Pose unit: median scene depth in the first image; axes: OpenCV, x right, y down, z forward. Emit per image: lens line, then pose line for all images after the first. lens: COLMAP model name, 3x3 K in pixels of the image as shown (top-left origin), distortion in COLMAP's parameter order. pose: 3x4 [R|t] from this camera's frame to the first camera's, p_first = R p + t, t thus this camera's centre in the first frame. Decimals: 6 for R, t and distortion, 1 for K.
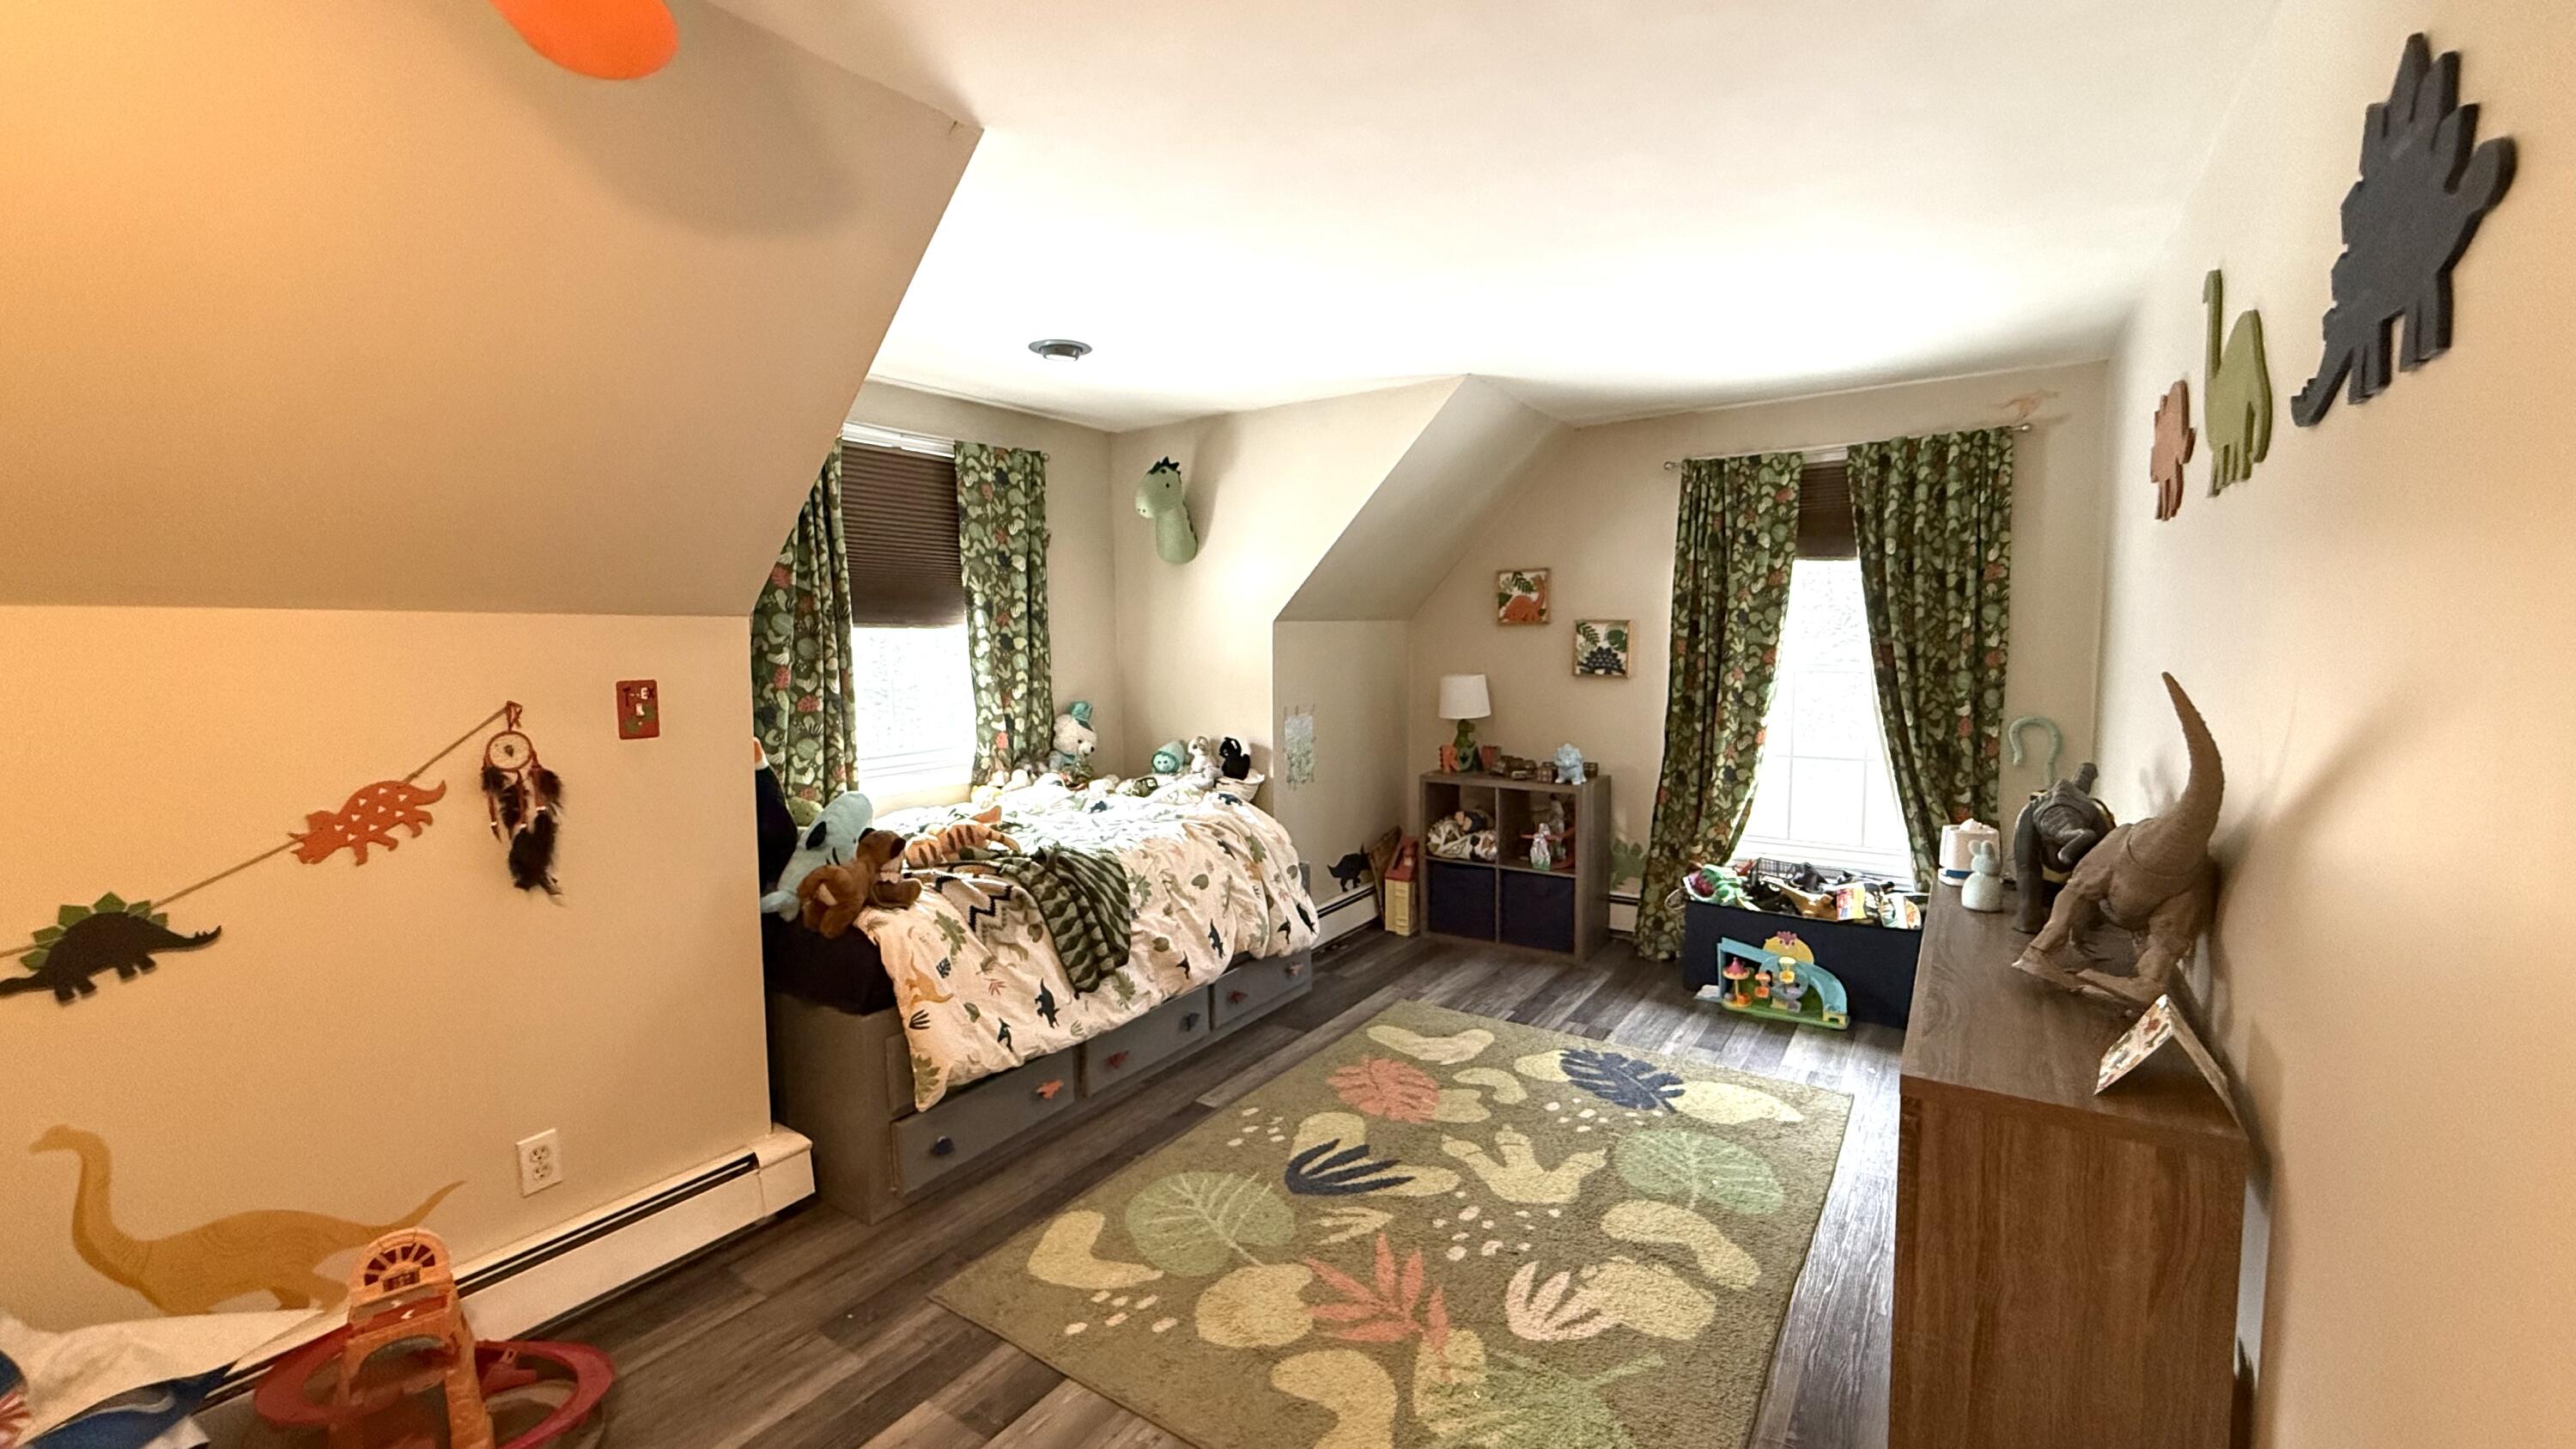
lens RADIAL K [[1027.5, 0, 1283.6], [0, 1027.5, 724.8], [0, 0, 1]] dist [0.001017, 0.000435]
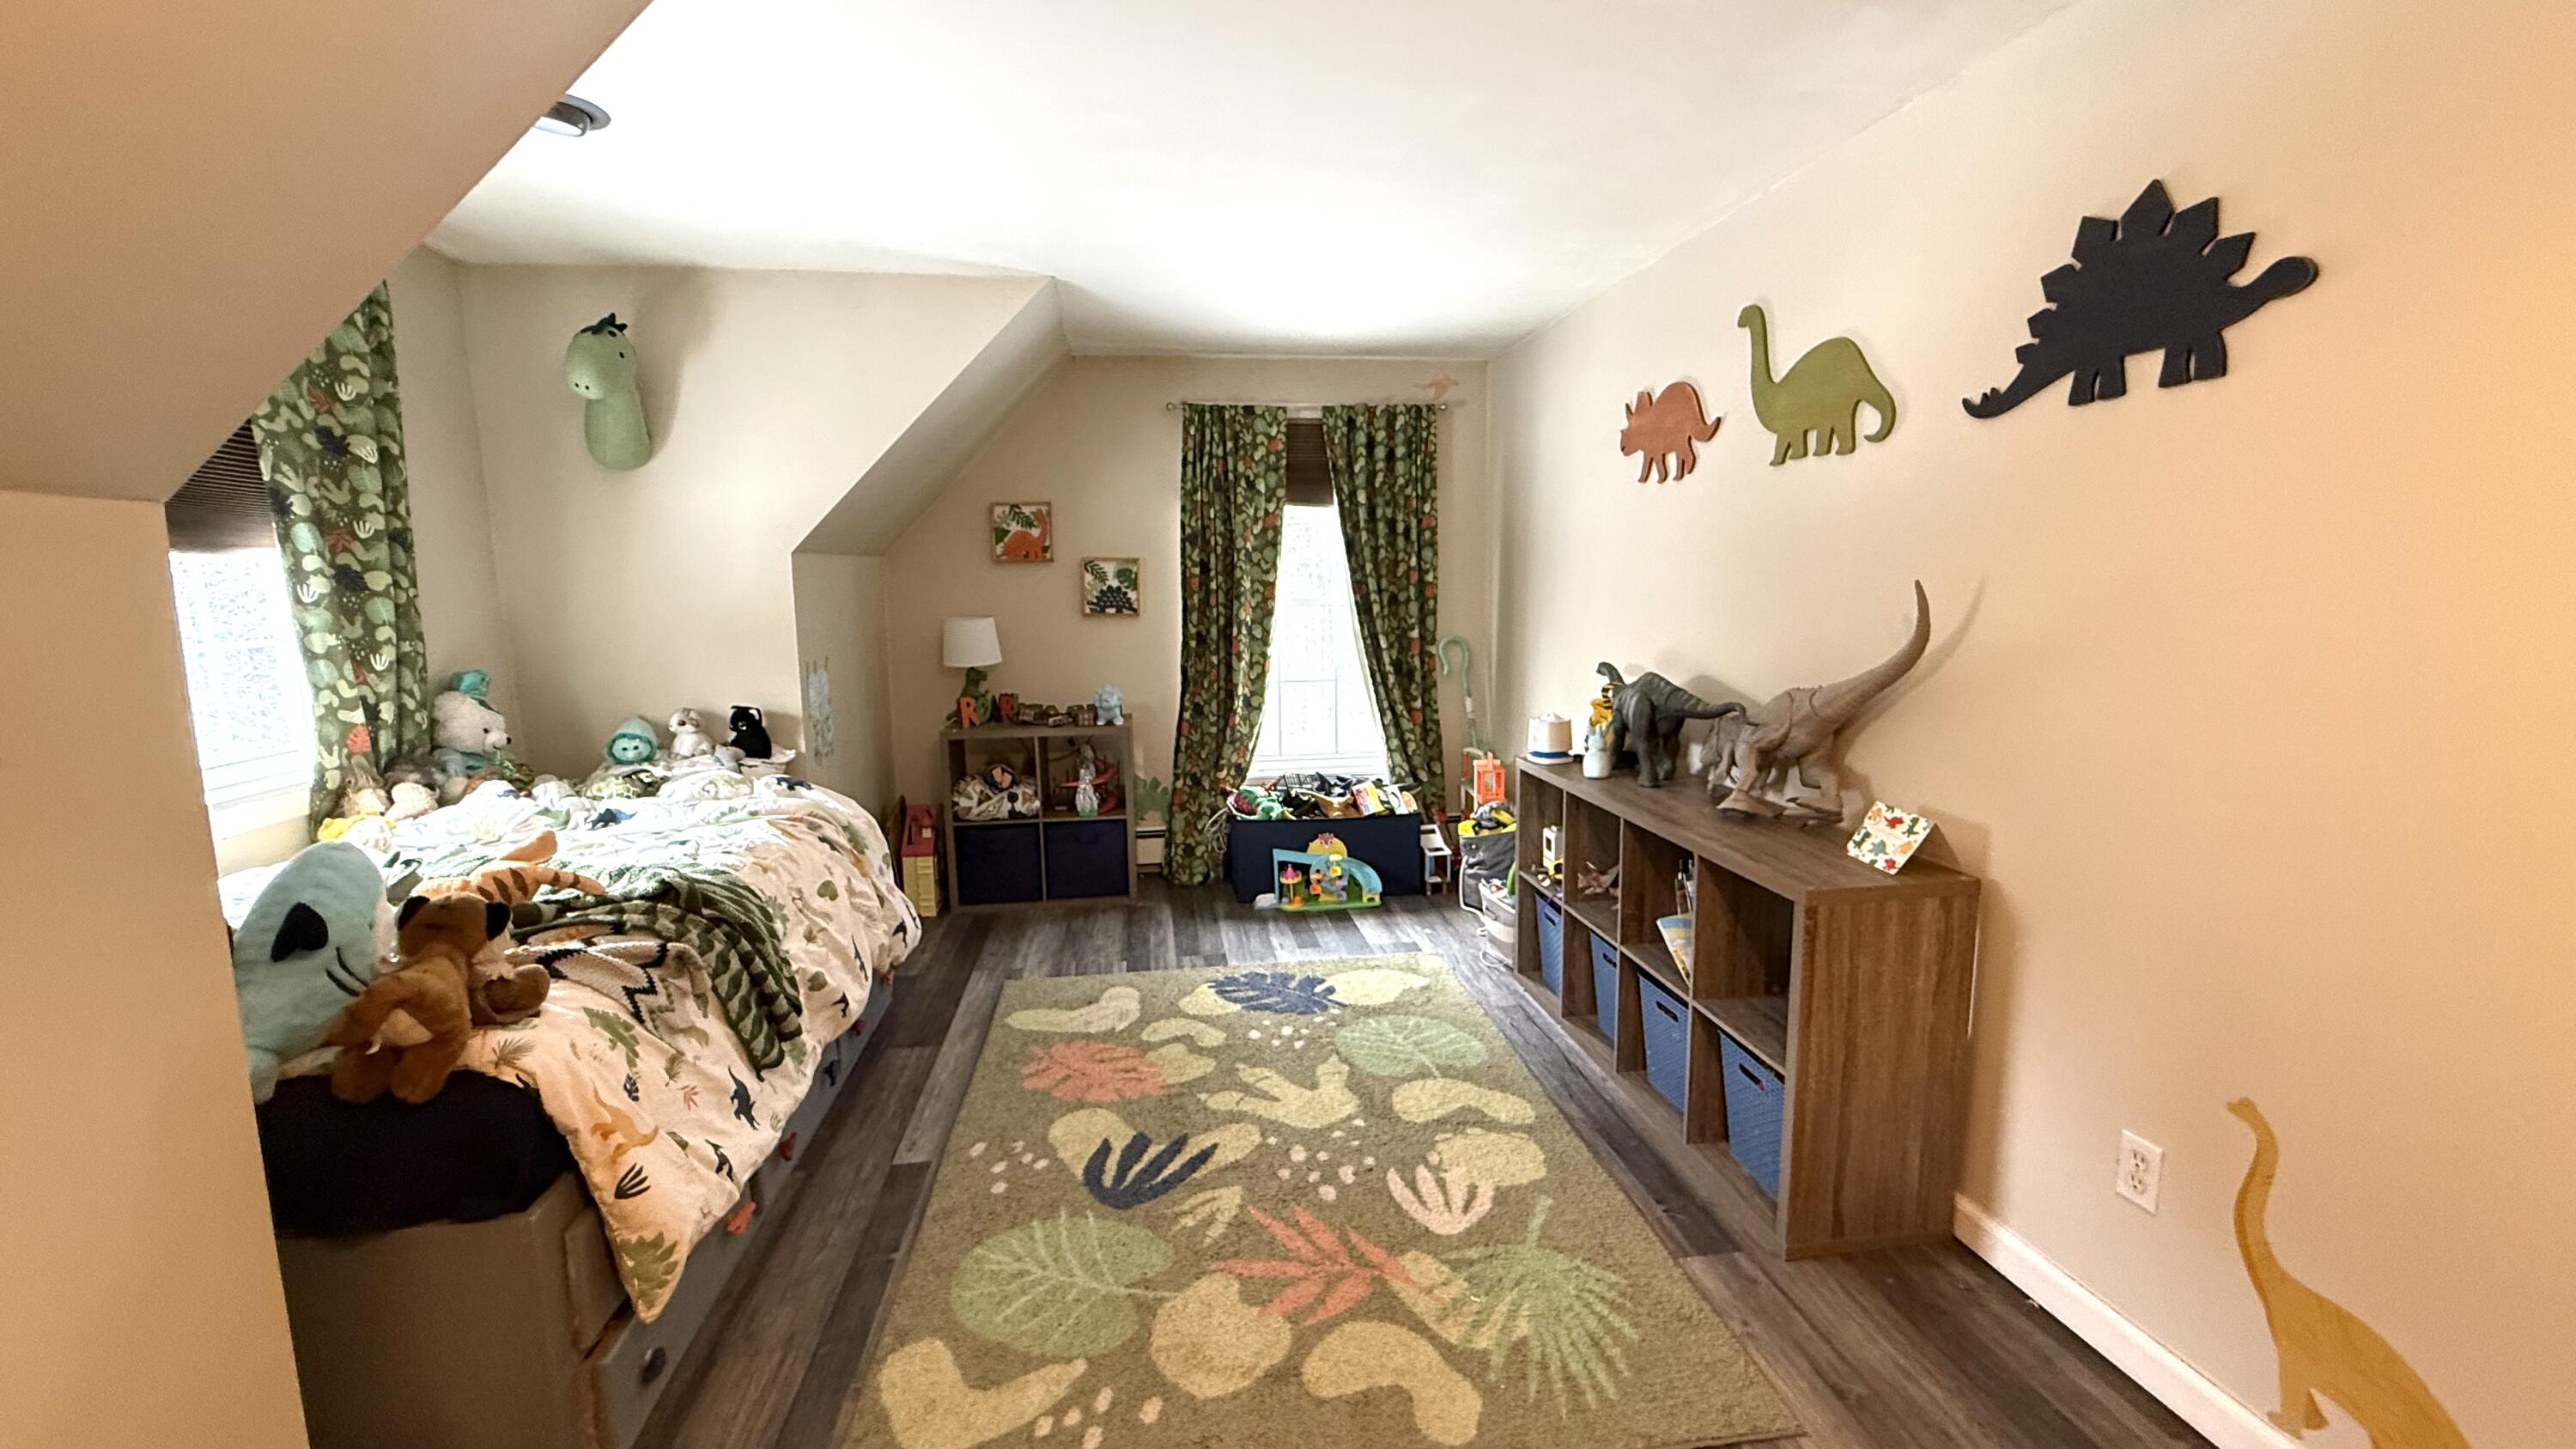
lens RADIAL K [[1027.5, 0, 1283.6], [0, 1027.5, 724.8], [0, 0, 1]] dist [0.001017, 0.000435]
pose [[0.741230, -0.094600, 0.664551, -0.290077], [0.063150, 0.995456, 0.071268, -0.002673], [-0.668274, -0.010859, 0.743836, 0.184250]]
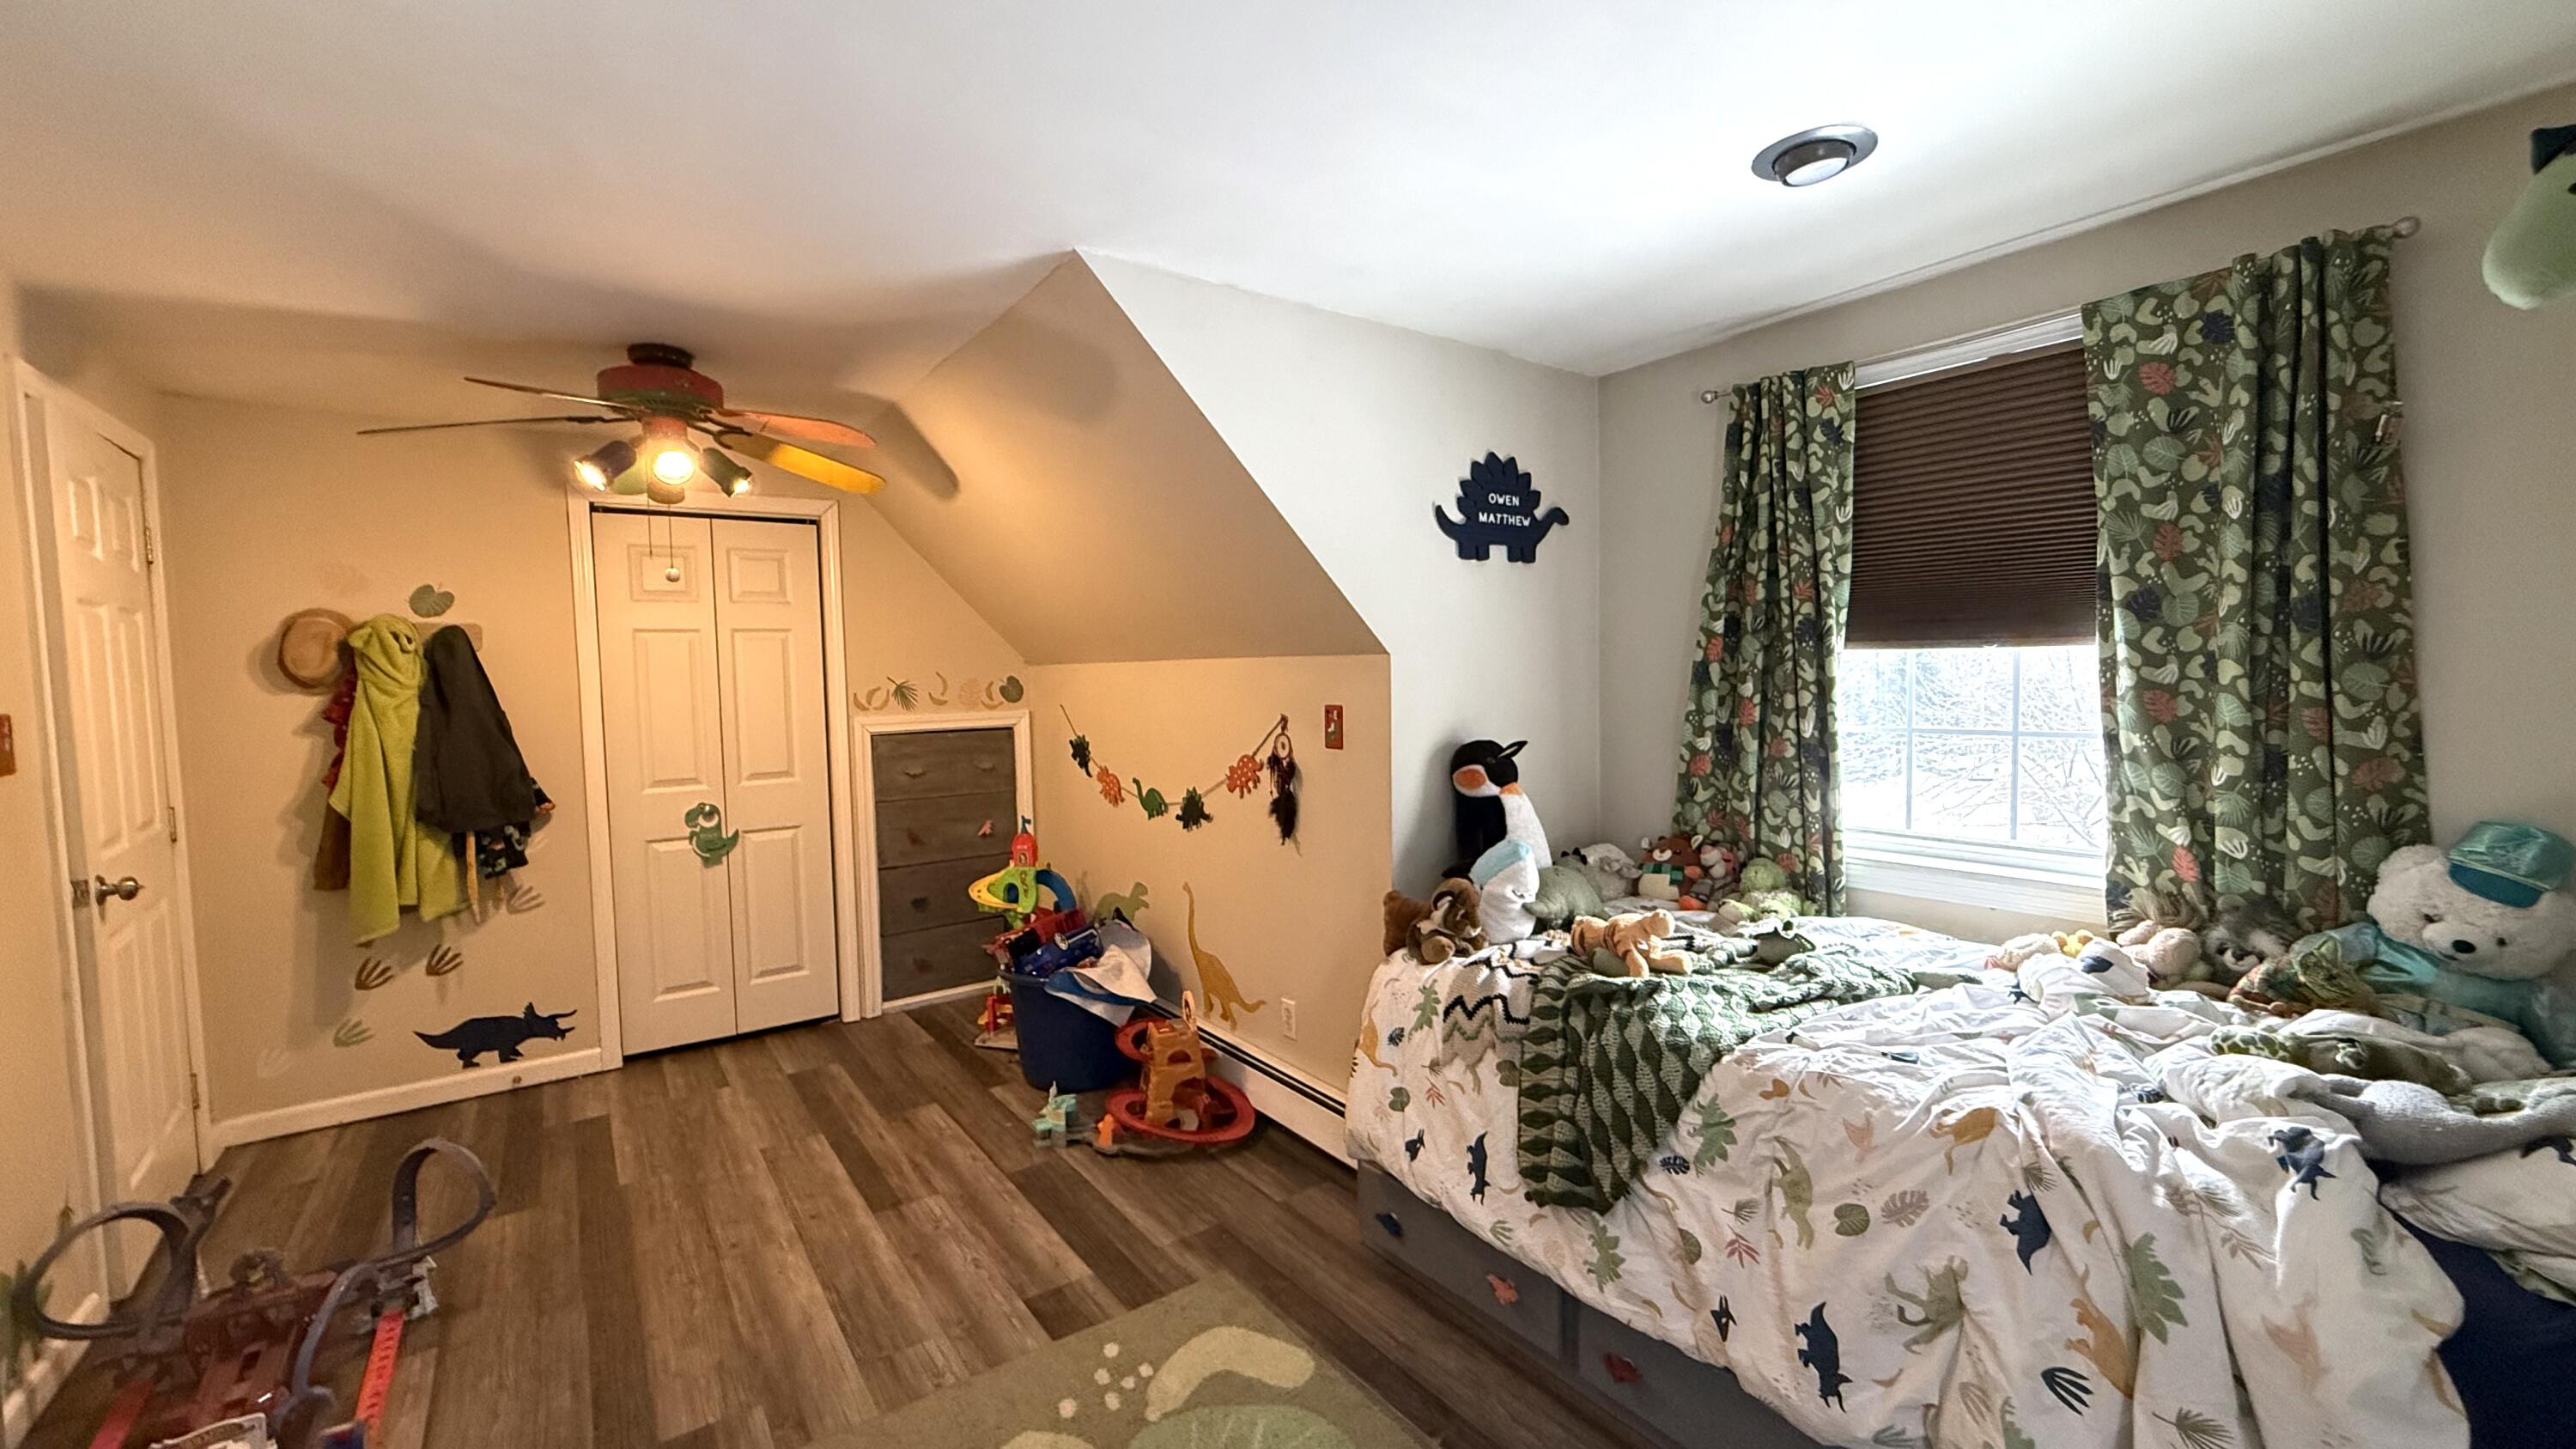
lens RADIAL K [[1031.1, 0, 1286.1], [0, 1031.1, 728.6], [0, 0, 1]] dist [-0.000639, 0.000019]
pose [[-0.344524, 0.071964, -0.936015, 0.365014], [-0.056281, 0.993681, 0.097113, -0.079717], [0.937089, 0.086138, -0.338296, 0.804482]]
